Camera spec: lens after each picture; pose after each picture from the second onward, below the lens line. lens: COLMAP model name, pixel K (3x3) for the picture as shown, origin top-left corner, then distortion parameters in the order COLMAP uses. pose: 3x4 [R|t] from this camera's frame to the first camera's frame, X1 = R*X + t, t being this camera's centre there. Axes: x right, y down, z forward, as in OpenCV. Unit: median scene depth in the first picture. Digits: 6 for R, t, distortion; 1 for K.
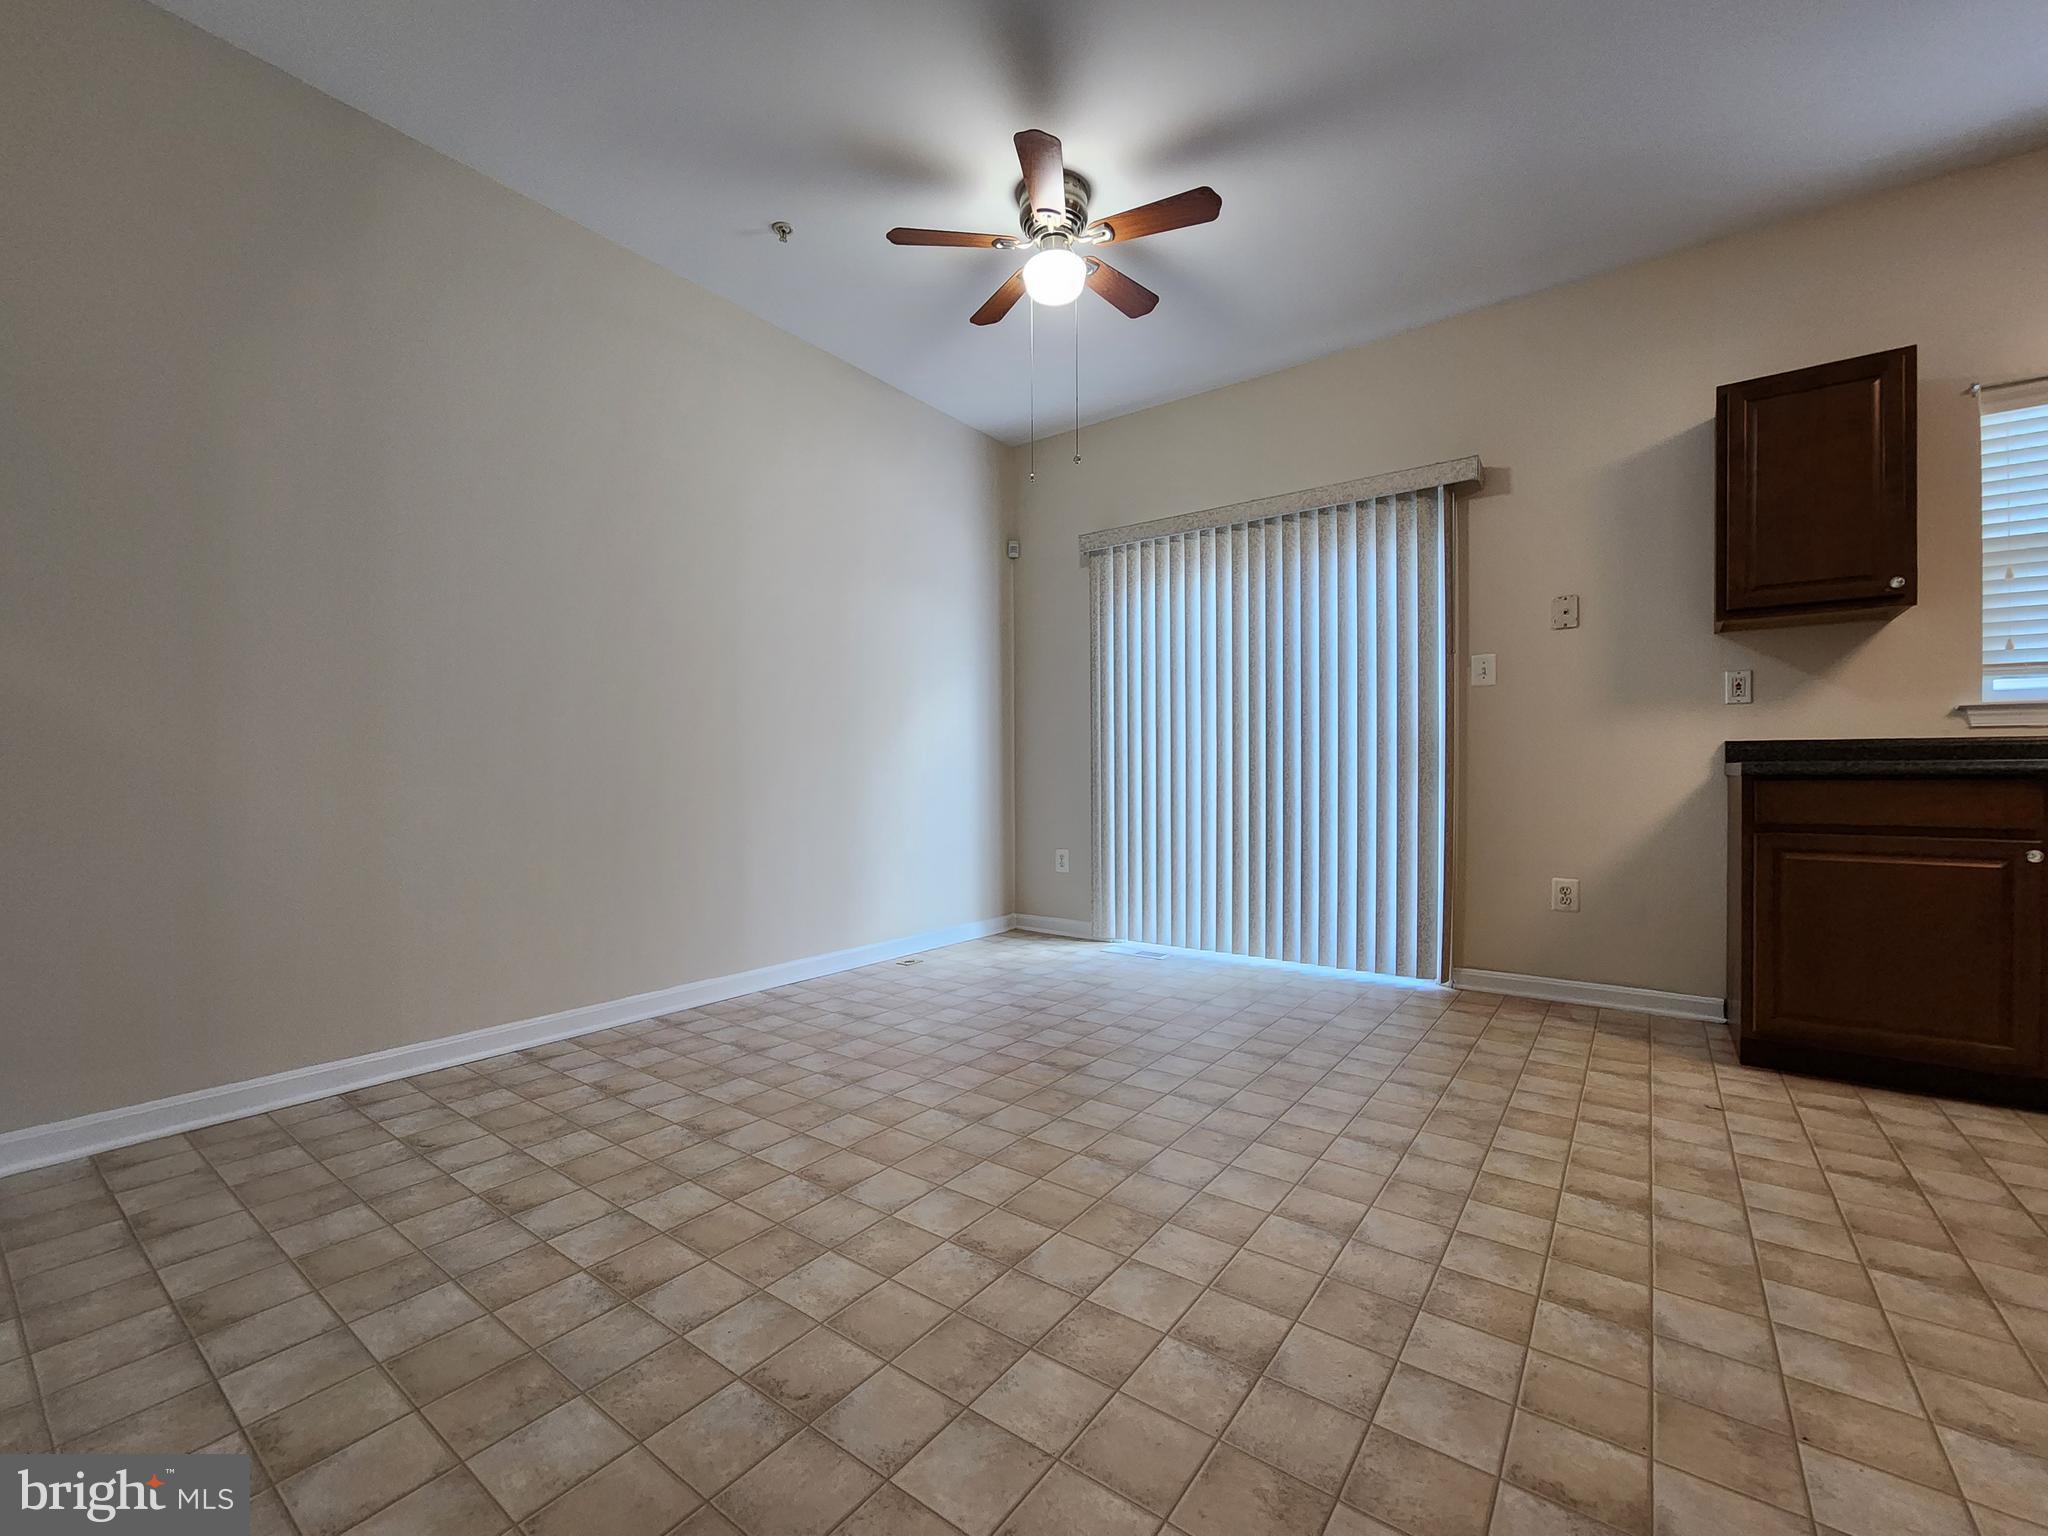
lens RADIAL K [[844.7, 0, 1006.7], [0, 844.7, 769.8], [0, 0, 1]] dist [0.000134, -0.000797]
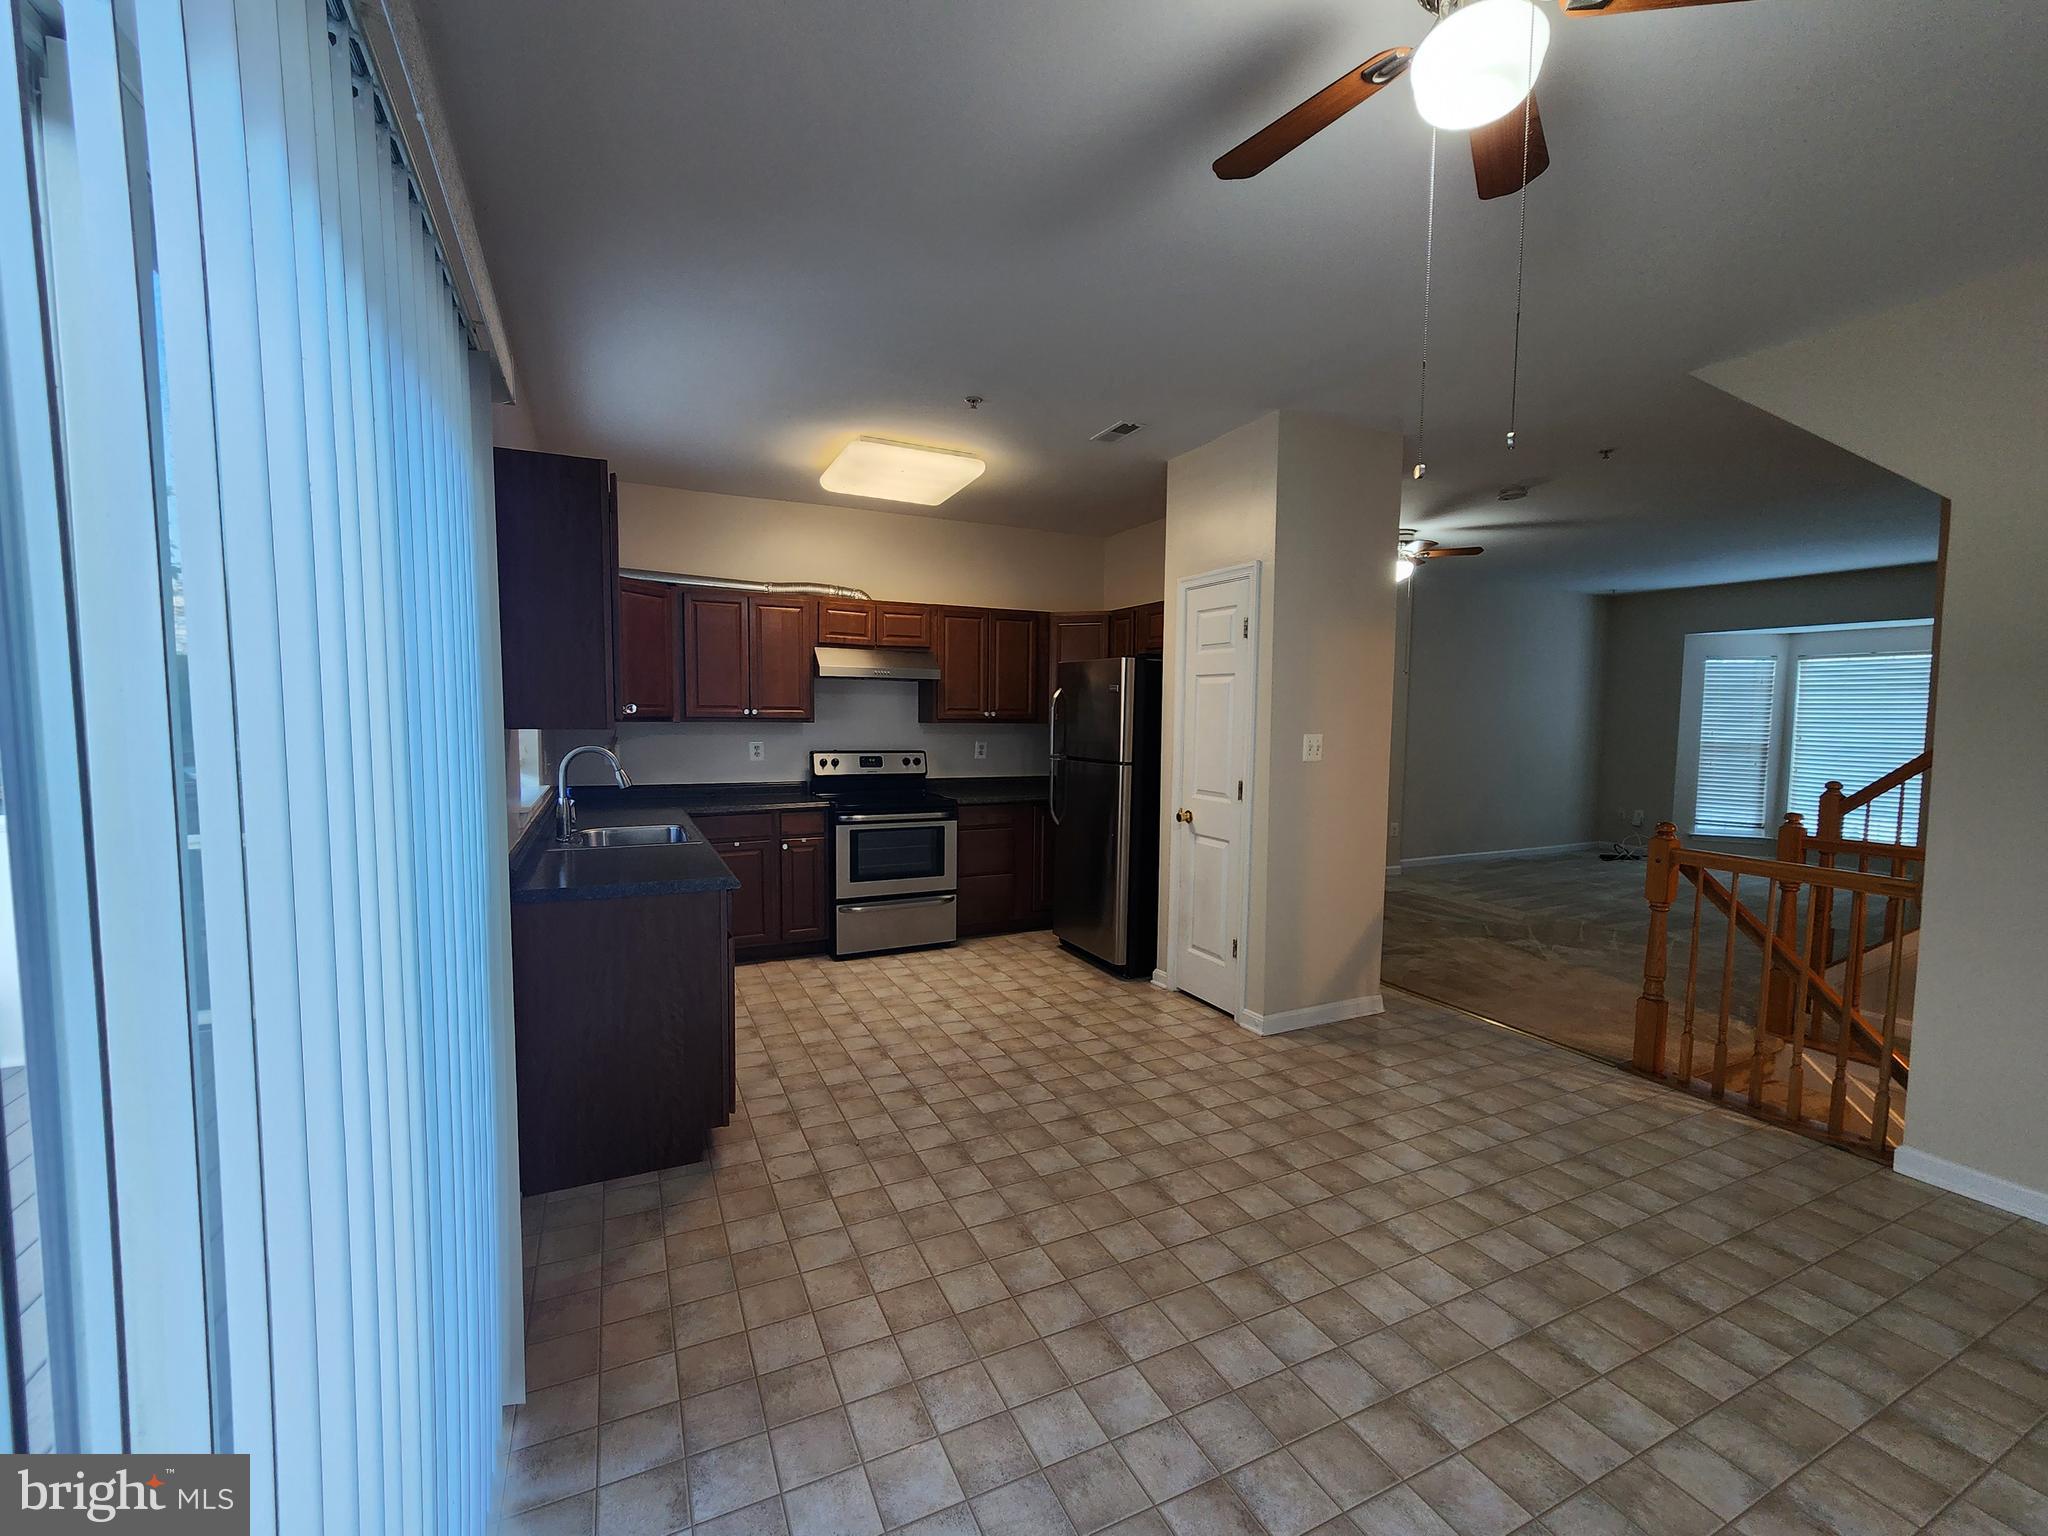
lens RADIAL K [[844.7, 0, 1006.7], [0, 844.7, 784.3], [0, 0, 1]] dist [0.000134, -0.000797]
pose [[-0.881602, -0.042774, 0.470051, 0.046722], [-0.007695, 0.997055, 0.076297, -0.180309], [-0.471930, 0.063647, -0.879336, 1.490533]]
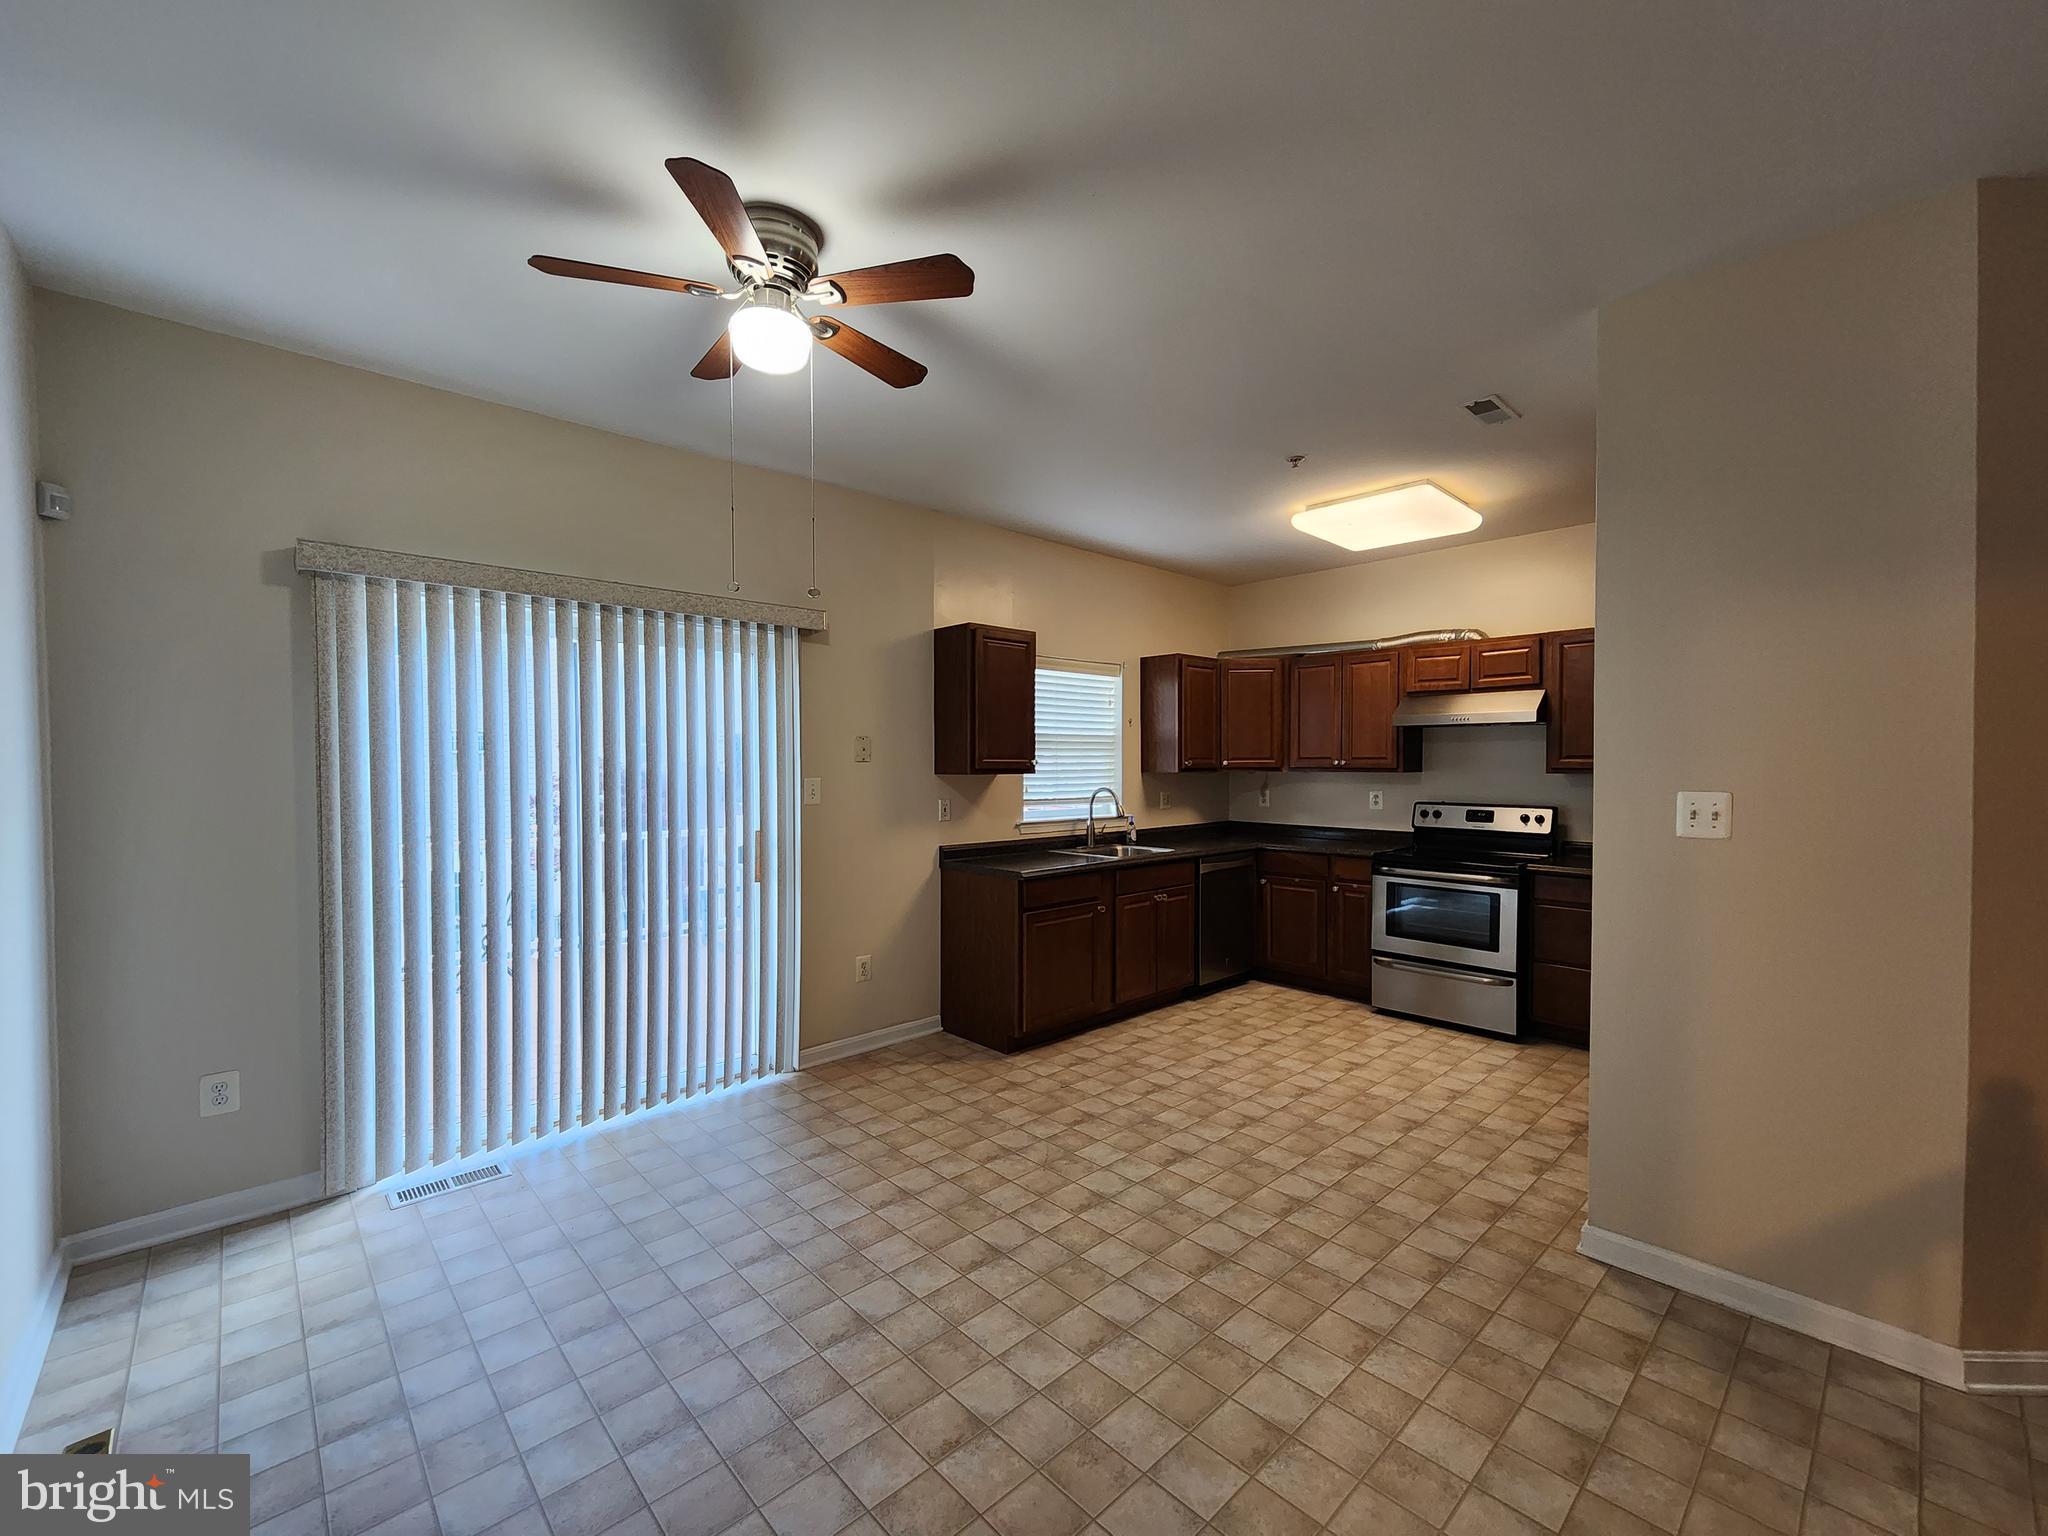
lens RADIAL K [[844.7, 0, 1020.0], [0, 844.7, 780.4], [0, 0, 1]] dist [0.000134, -0.000797]
pose [[0.175189, -0.017713, 0.984375, -0.622600], [-0.005711, 0.999803, 0.019007, -0.182973], [-0.984518, -0.008952, 0.175053, 0.599739]]
